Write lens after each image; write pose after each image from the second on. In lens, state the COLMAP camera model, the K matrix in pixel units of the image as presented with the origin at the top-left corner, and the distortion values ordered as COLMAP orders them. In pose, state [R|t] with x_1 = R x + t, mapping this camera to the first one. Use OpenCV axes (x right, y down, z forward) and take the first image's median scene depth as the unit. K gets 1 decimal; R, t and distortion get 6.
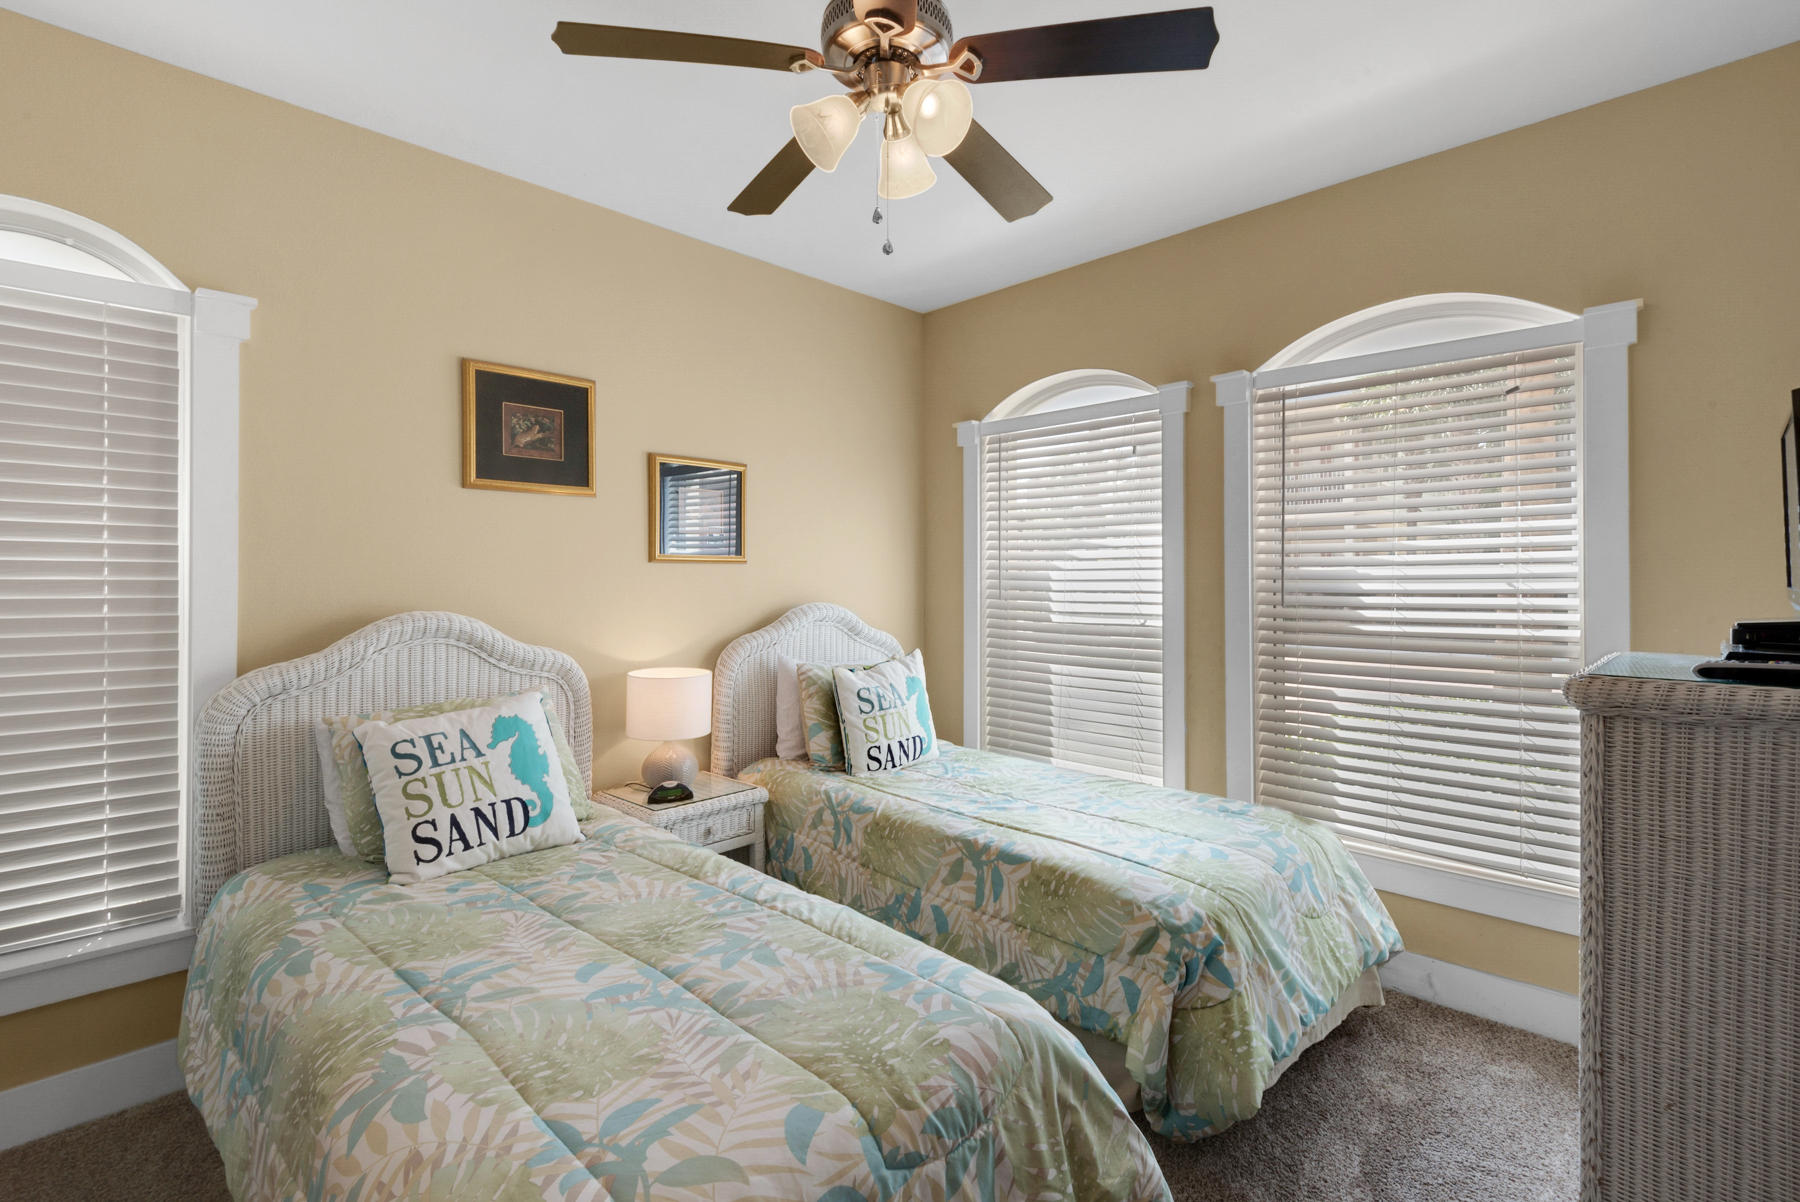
lens RADIAL K [[824.5, 0, 913.6], [0, 824.5, 600.5], [0, 0, 1]] dist [0.003159, -0.000286]
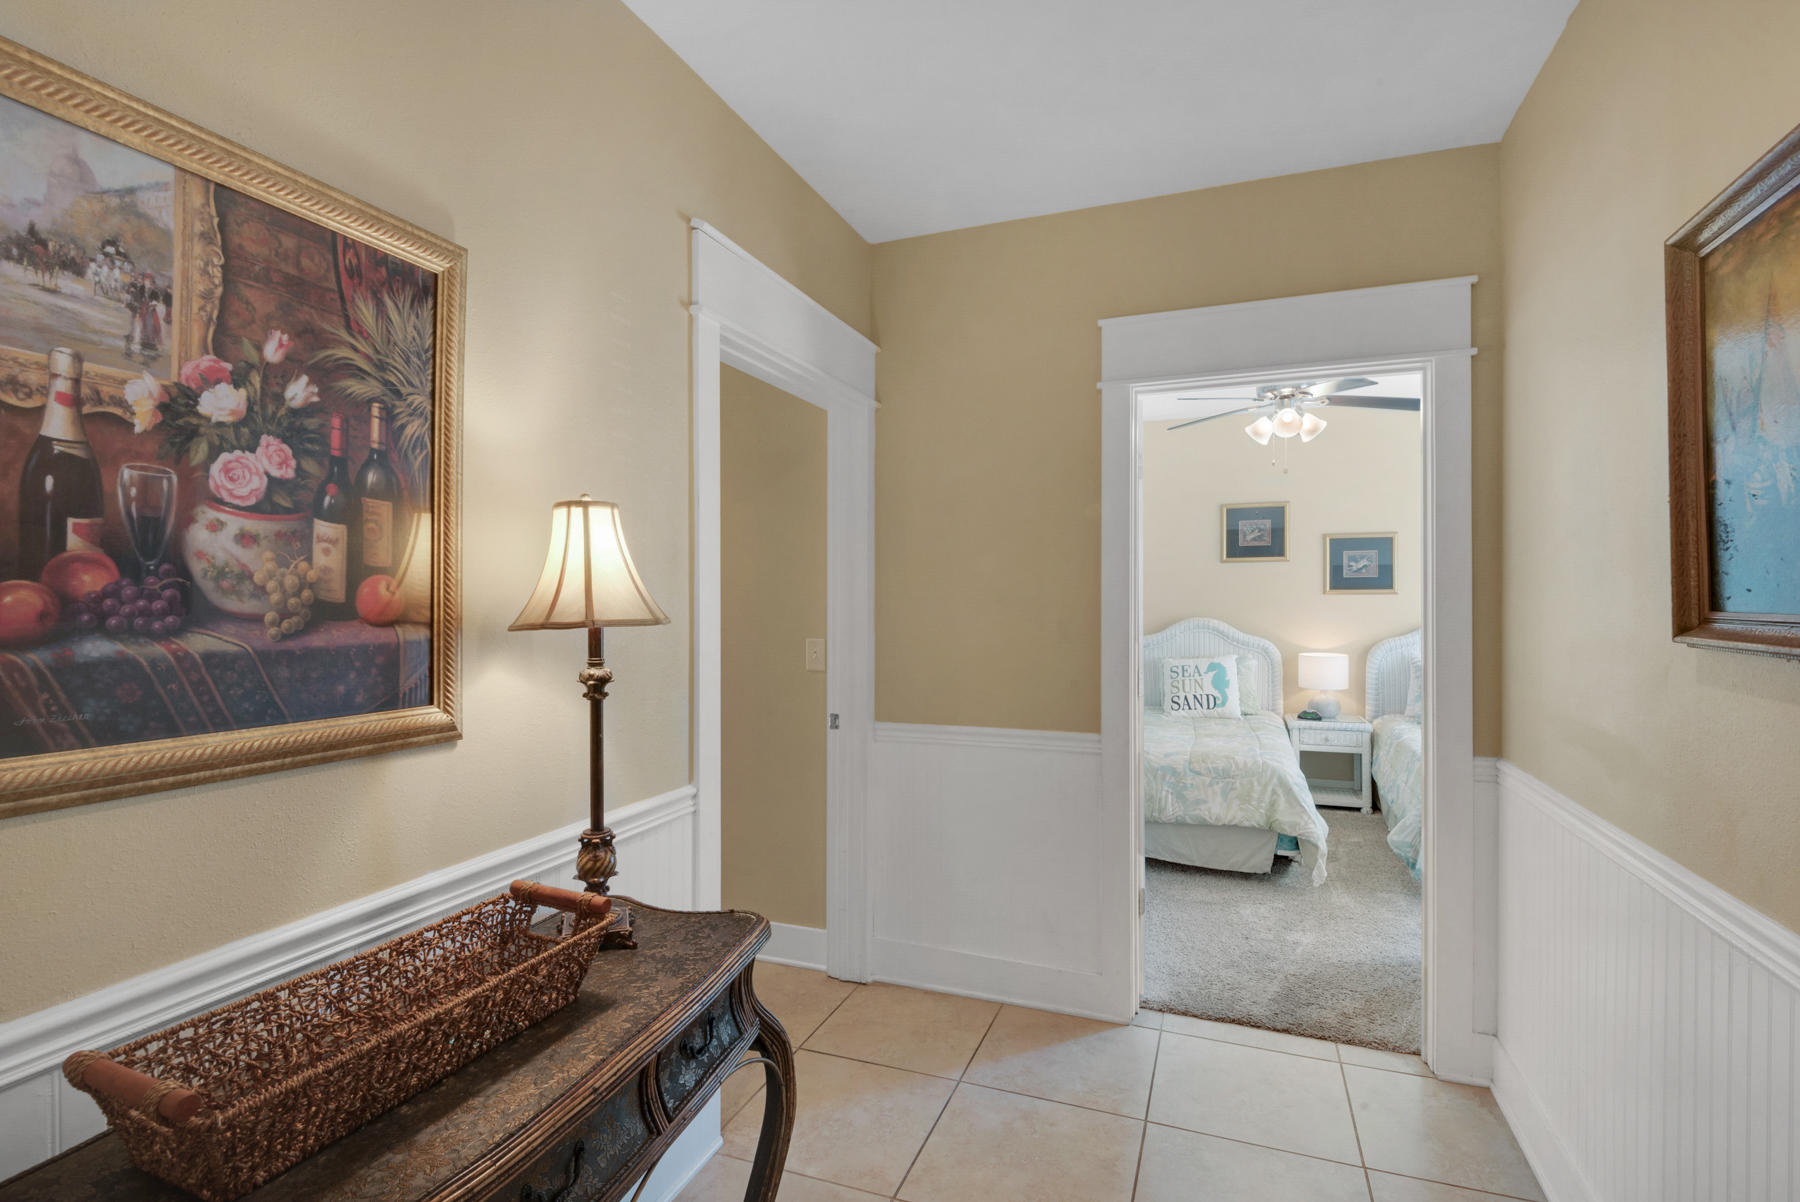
lens RADIAL K [[867.6, 0, 901.6], [0, 867.6, 606.2], [0, 0, 1]] dist [-0.004656, -0.001089]
pose [[0.397610, 0.005674, -0.917537, 1.472943], [-0.019701, 0.999803, -0.002354, 0.003818], [0.917343, 0.019012, 0.397643, -0.841301]]
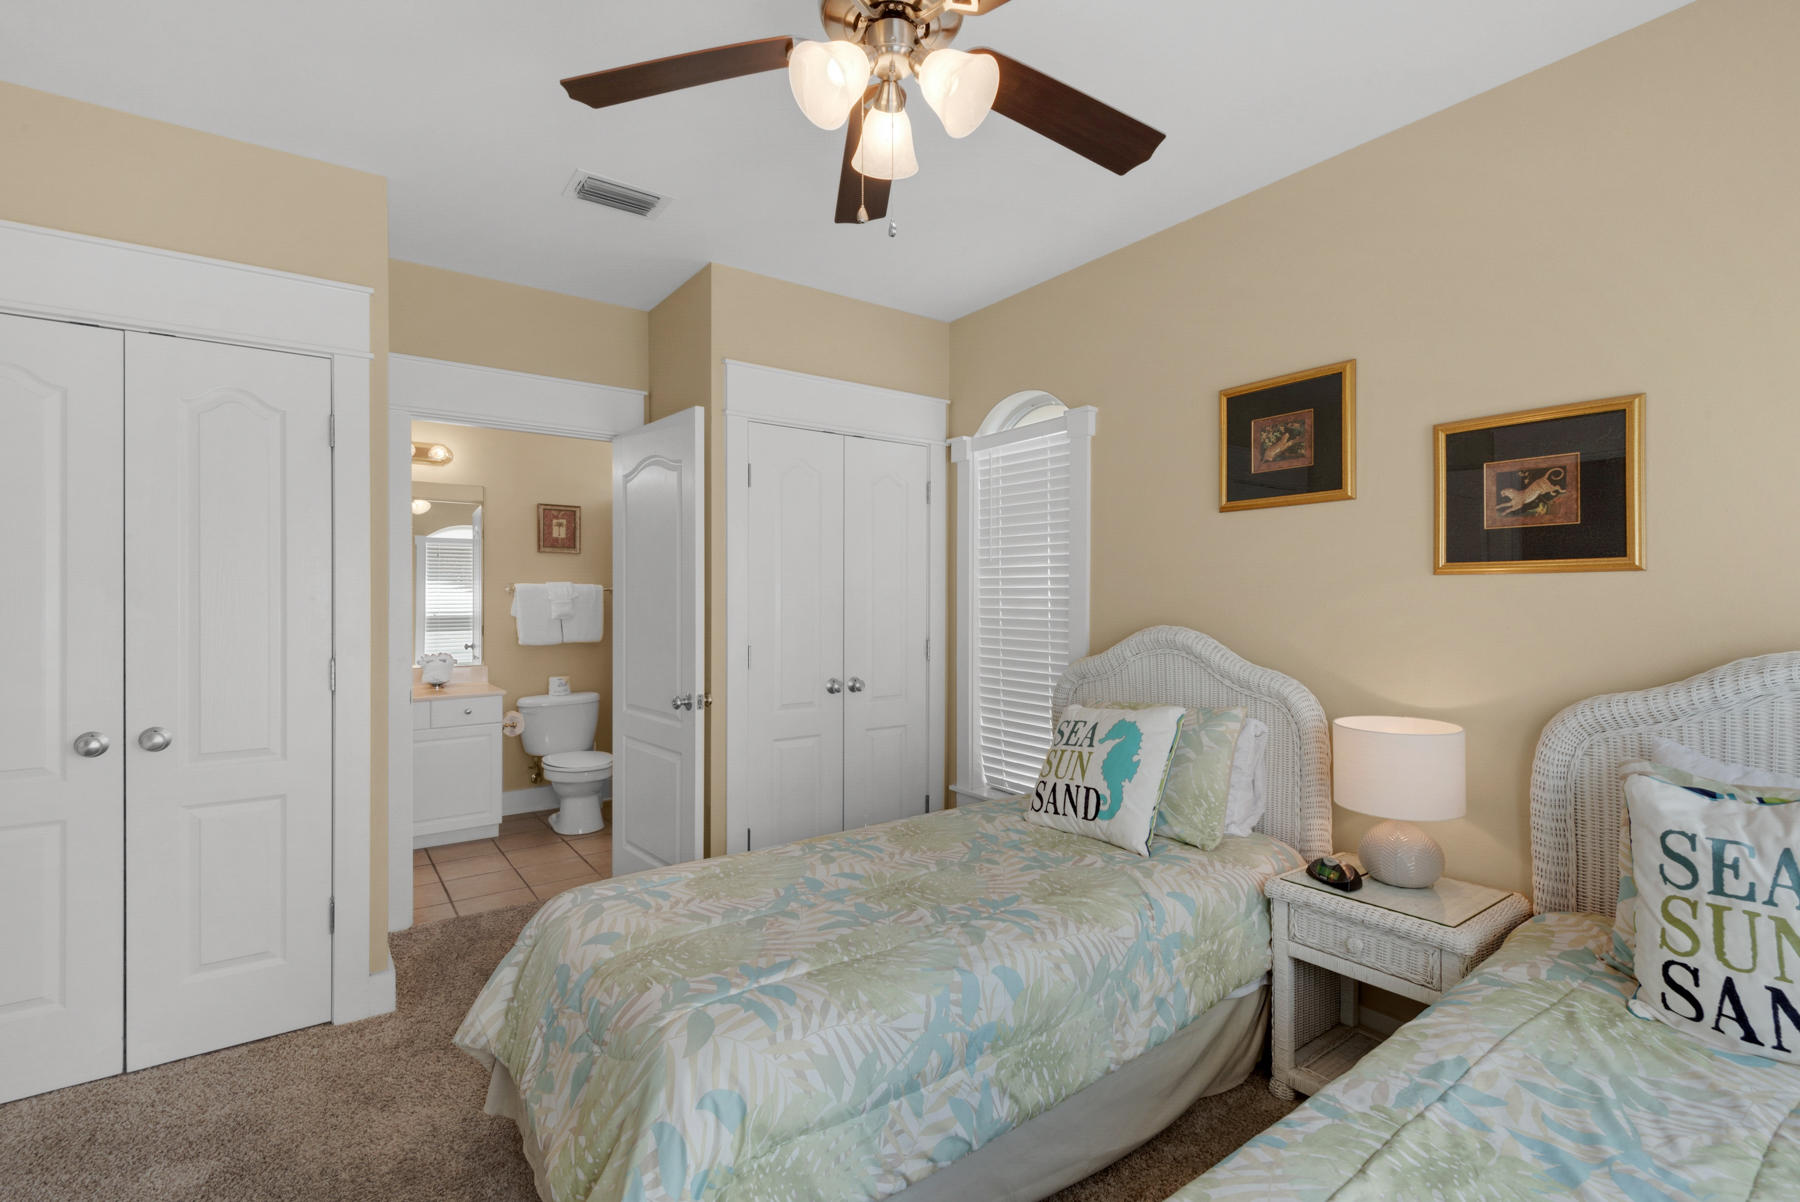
lens RADIAL K [[824.5, 0, 913.6], [0, 824.5, 600.5], [0, 0, 1]] dist [0.003159, -0.000286]
pose [[-0.173117, 0.006232, -0.984882, 0.678254], [-0.022214, 0.999701, 0.010231, -0.027720], [0.984651, 0.023650, -0.172926, 0.932803]]
